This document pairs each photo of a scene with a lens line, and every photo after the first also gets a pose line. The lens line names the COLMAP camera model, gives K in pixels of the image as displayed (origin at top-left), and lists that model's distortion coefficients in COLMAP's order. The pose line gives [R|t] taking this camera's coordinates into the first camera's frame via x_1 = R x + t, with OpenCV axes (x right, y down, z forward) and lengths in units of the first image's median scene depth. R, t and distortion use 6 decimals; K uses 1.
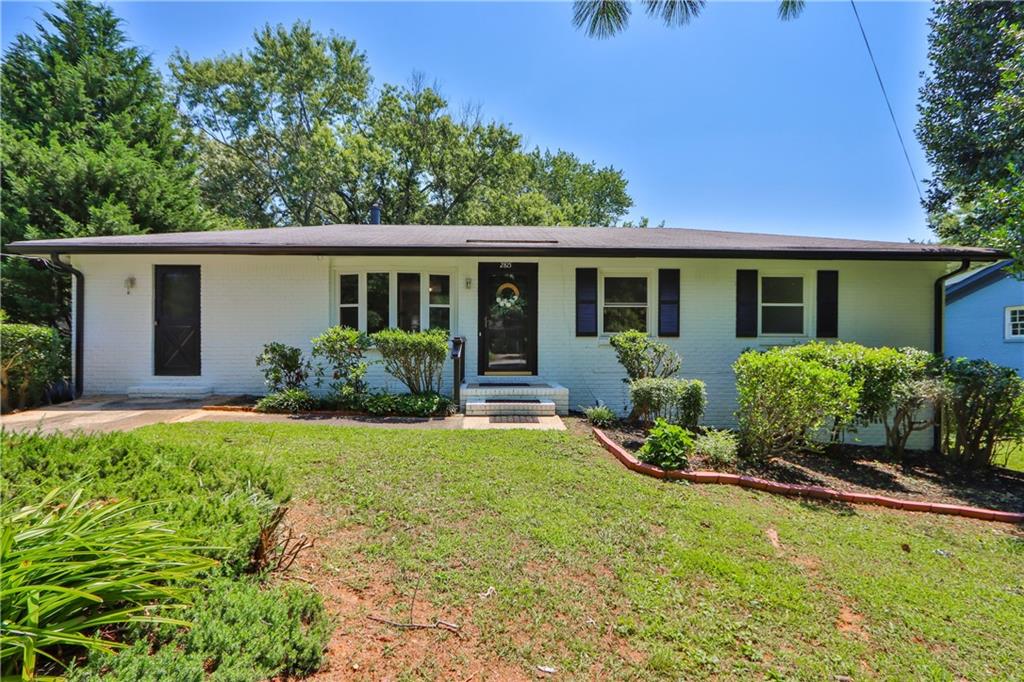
lens RADIAL K [[489.6, 0, 499.2], [0, 489.6, 352.7], [0, 0, 1]] dist [-0.001969, -0.000336]
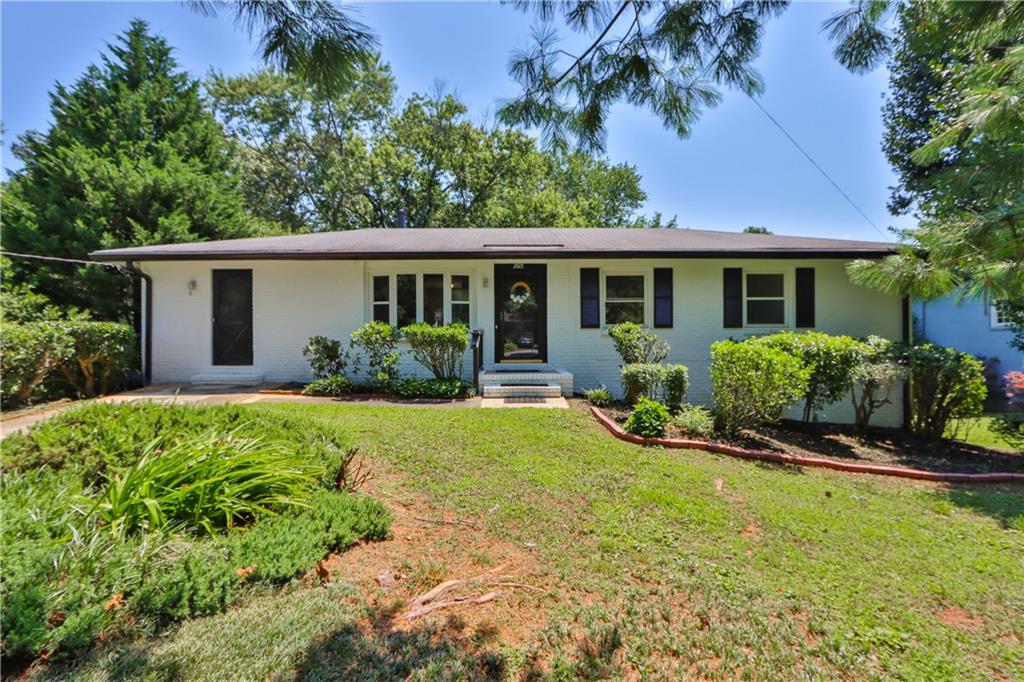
lens RADIAL K [[483.8, 0, 512.0], [0, 483.8, 341.0], [0, 0, 1]] dist [-0.001845, -0.000062]
pose [[0.999831, -0.007794, -0.016639, 0.016165], [0.007705, 0.999956, -0.005417, 0.001062], [0.016681, 0.005288, 0.999847, -0.123736]]
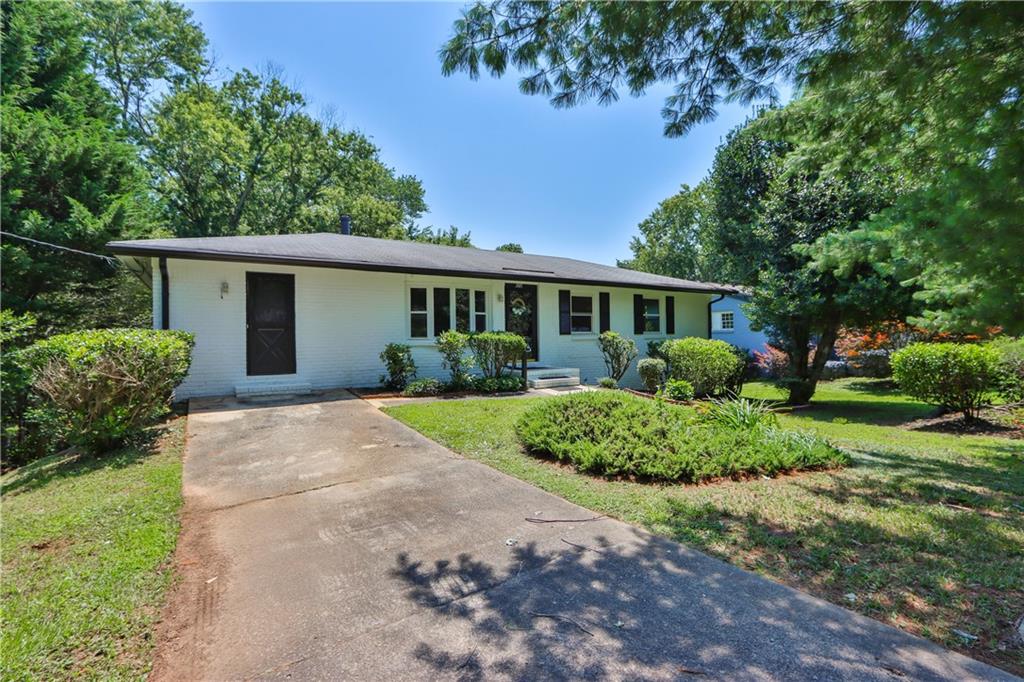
lens RADIAL K [[483.8, 0, 512.0], [0, 483.8, 341.0], [0, 0, 1]] dist [-0.001845, -0.000062]
pose [[0.848534, -0.017021, 0.528866, -0.774955], [0.019146, 0.999816, 0.001459, -0.019059], [-0.528794, 0.008888, 0.848704, -0.199742]]
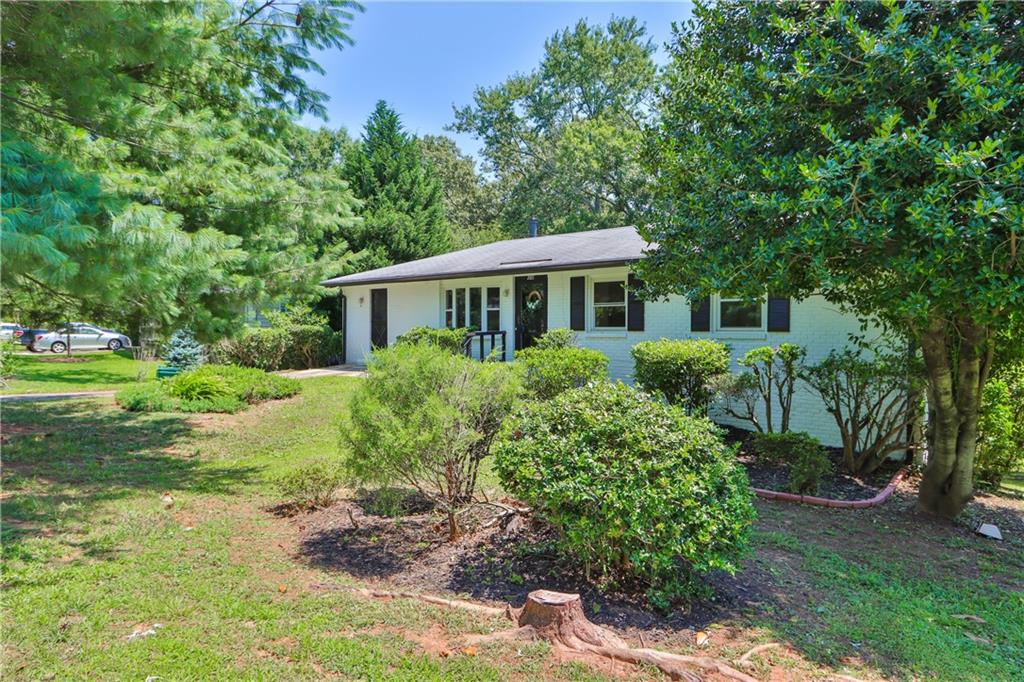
lens RADIAL K [[665.9, 0, 512.0], [0, 665.9, 341.0], [0, 0, 1]] dist [-0.001531, -0.000312]
pose [[0.748378, 0.009370, -0.663206, 1.222147], [-0.006946, 0.999956, 0.006290, -0.015976], [0.663236, -0.000100, 0.748410, -0.422120]]
